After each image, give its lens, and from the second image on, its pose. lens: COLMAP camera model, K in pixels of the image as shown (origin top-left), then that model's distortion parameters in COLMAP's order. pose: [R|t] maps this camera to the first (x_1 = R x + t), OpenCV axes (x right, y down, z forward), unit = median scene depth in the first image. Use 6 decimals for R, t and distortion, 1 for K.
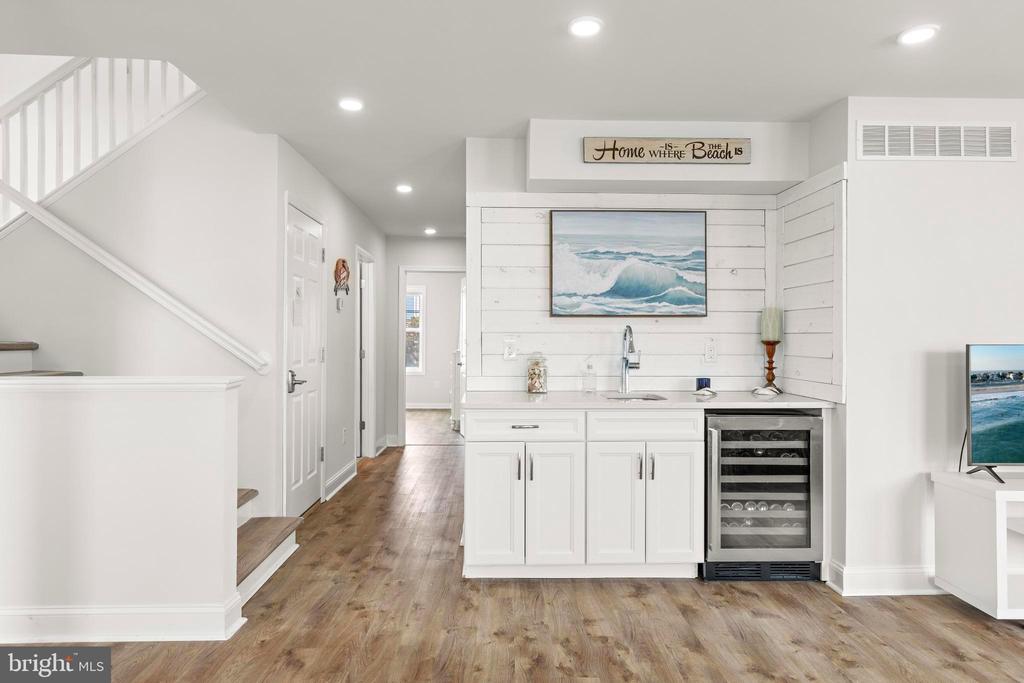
lens RADIAL K [[615.7, 0, 512.1], [0, 615.7, 343.6], [0, 0, 1]] dist [0.005672, 0.000482]
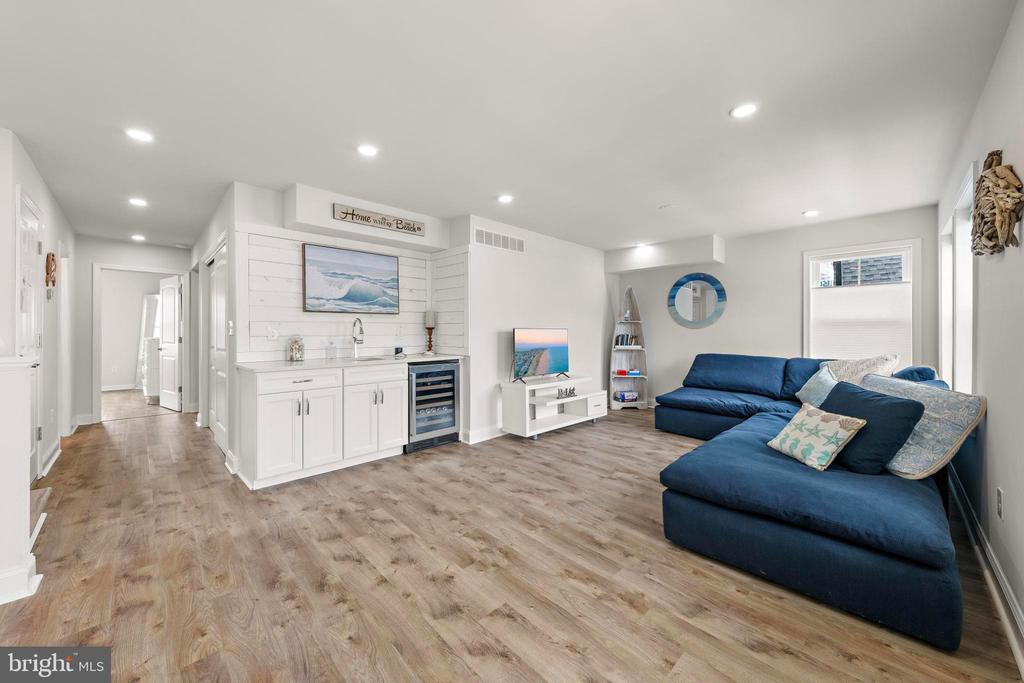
lens RADIAL K [[379.6, 0, 512.0], [0, 379.6, 332.7], [0, 0, 1]] dist [0.001200, 0.000168]
pose [[0.729956, -0.006208, 0.683465, -0.249190], [0.007658, 0.999970, 0.000905, 0.015230], [-0.683451, 0.004573, 0.729982, -0.069706]]
